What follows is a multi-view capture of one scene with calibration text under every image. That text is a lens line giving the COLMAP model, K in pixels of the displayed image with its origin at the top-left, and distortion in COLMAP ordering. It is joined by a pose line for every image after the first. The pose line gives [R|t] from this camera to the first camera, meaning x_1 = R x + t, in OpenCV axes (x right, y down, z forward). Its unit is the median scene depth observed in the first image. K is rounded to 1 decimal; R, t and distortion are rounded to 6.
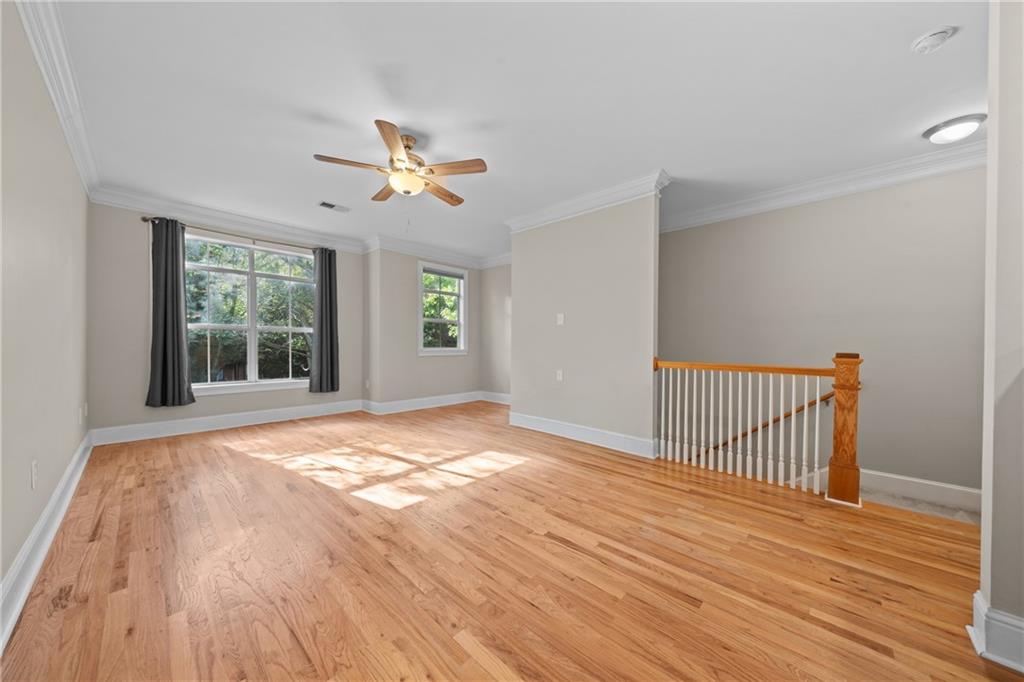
lens RADIAL K [[352.0, 0, 501.3], [0, 352.0, 345.2], [0, 0, 1]] dist [0.005760, -0.001625]
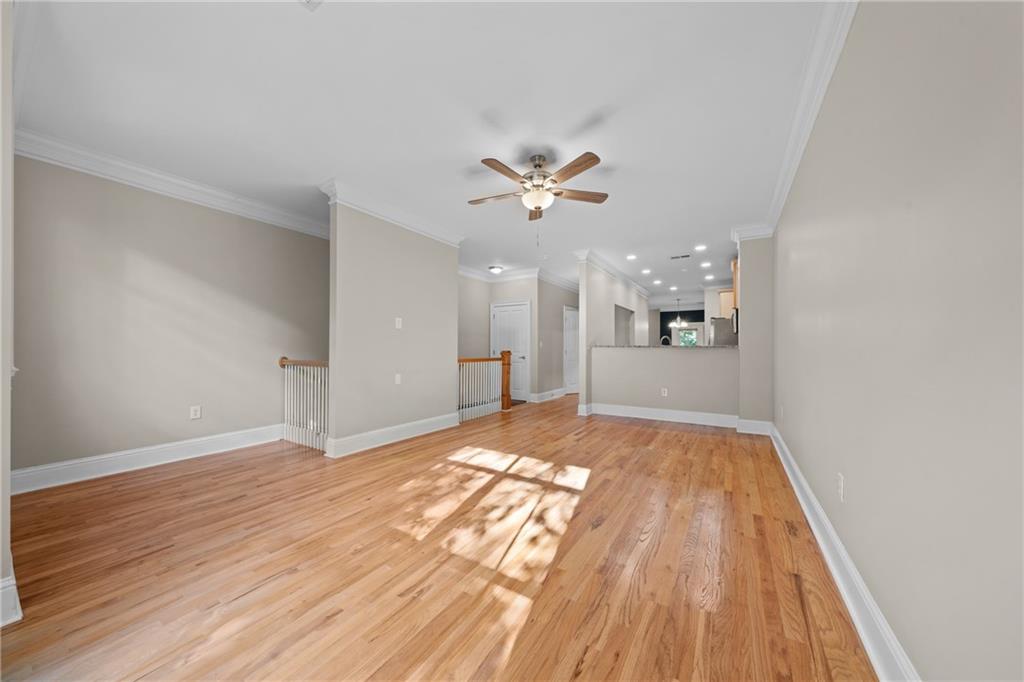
lens RADIAL K [[352.0, 0, 518.3], [0, 352.0, 344.5], [0, 0, 1]] dist [0.005760, -0.001625]
pose [[-0.234430, 0.002968, 0.972129, -1.113632], [-0.001102, 0.999994, -0.003318, -0.012569], [-0.972132, -0.001849, -0.234425, 1.131570]]
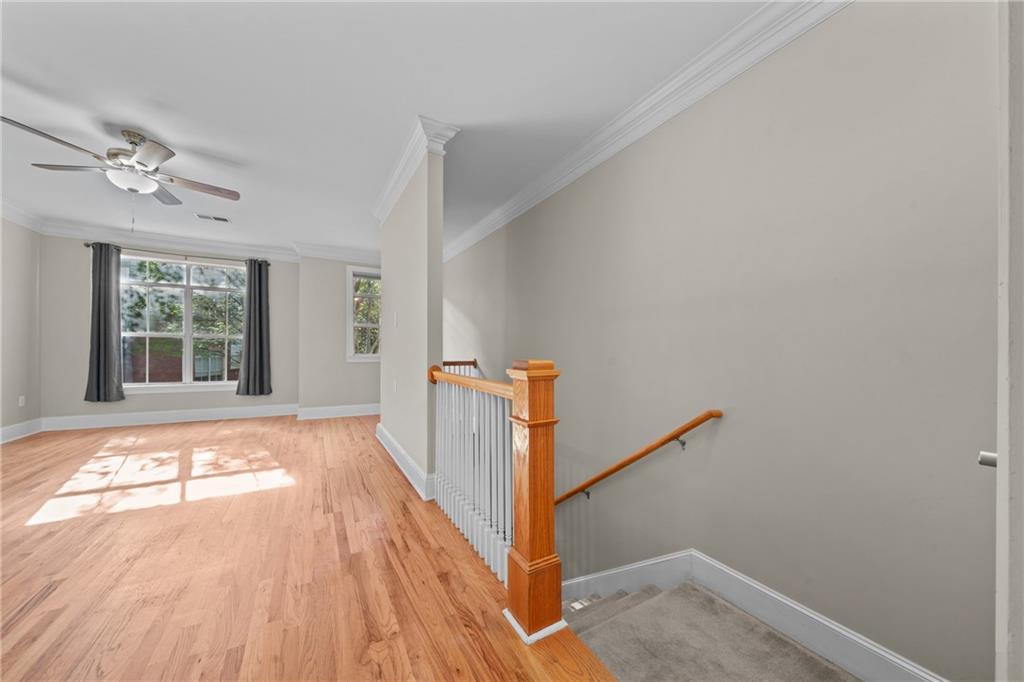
lens RADIAL K [[352.0, 0, 502.9], [0, 352.0, 345.6], [0, 0, 1]] dist [0.005760, -0.001625]
pose [[0.956409, -0.001634, -0.292025, 0.842679], [-0.004267, 0.999799, -0.019571, 0.003918], [0.291999, 0.019964, 0.956210, 0.328012]]
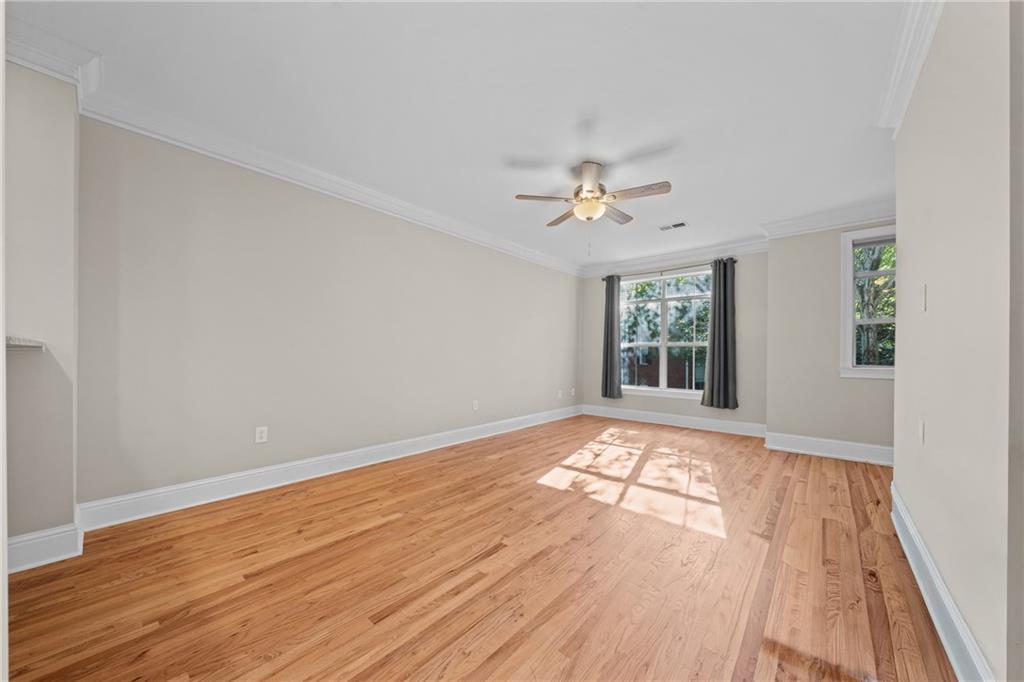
lens RADIAL K [[352.0, 0, 512.1], [0, 352.0, 362.0], [0, 0, 1]] dist [0.005760, -0.001625]
pose [[0.053705, 0.015359, -0.998439, 0.708453], [-0.011764, 0.999822, 0.014748, -0.000259], [0.998488, 0.010953, 0.053877, 0.607237]]
